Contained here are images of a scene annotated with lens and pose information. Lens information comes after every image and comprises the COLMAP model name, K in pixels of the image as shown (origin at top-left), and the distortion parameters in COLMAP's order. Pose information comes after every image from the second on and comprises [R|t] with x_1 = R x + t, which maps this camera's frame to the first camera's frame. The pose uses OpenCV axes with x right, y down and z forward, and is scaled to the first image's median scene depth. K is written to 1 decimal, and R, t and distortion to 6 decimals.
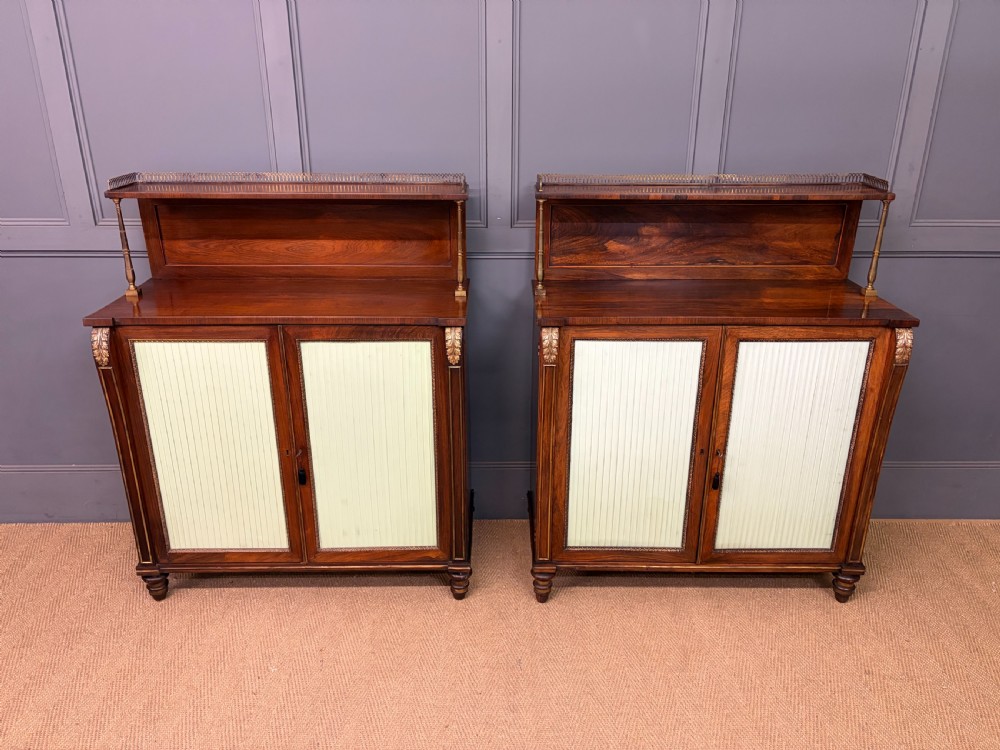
lens RADIAL K [[762.3, 0, 494.4], [0, 762.3, 380.6], [0, 0, 1]] dist [0.039187, -0.055469]
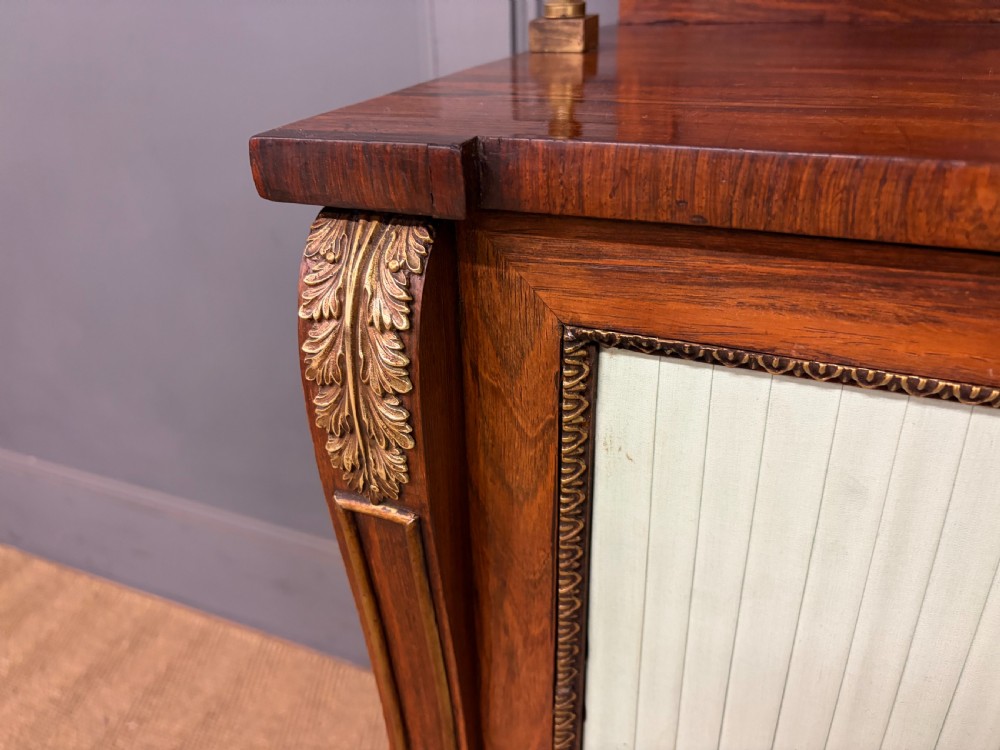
lens RADIAL K [[762.3, 0, 506.5], [0, 762.3, 379.9], [0, 0, 1]] dist [0.039187, -0.055469]
pose [[0.933511, 0.152391, -0.324554, 0.122972], [-0.108009, 0.982657, 0.150730, -0.059532], [0.341895, -0.105654, 0.933780, 0.809799]]
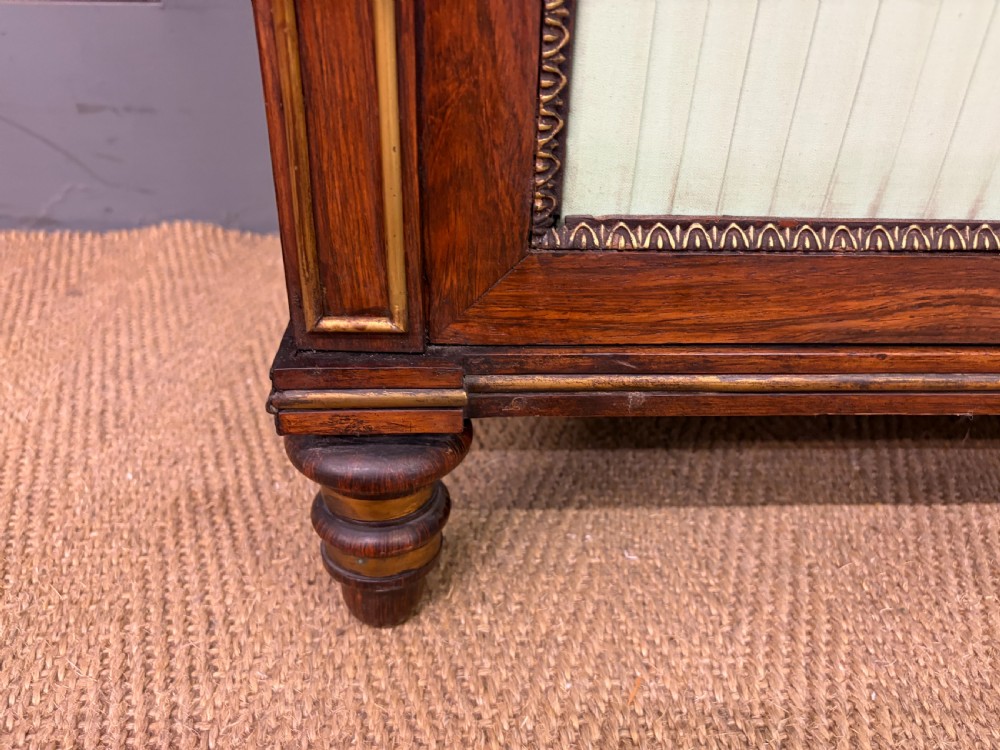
lens RADIAL K [[762.3, 0, 493.9], [0, 762.3, 381.3], [0, 0, 1]] dist [0.039187, -0.055469]
pose [[0.998386, 0.002716, 0.056728, 0.080614], [-0.012638, 0.984437, 0.175283, 0.227465], [-0.055369, -0.175717, 0.982882, 0.903320]]
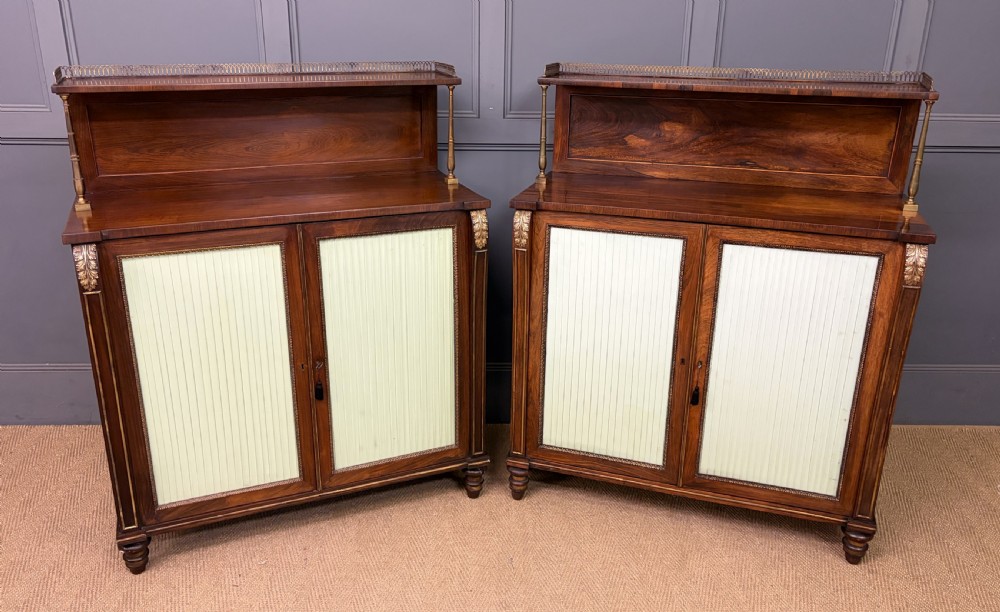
lens RADIAL K [[800.2, 0, 484.5], [0, 800.2, 288.0], [0, 0, 1]] dist [0.024125, -0.014912]
pose [[0.951198, 0.109825, -0.288377, 0.303797], [-0.120201, 0.992578, -0.018465, 0.049993], [0.284209, 0.052227, 0.957339, -0.001074]]
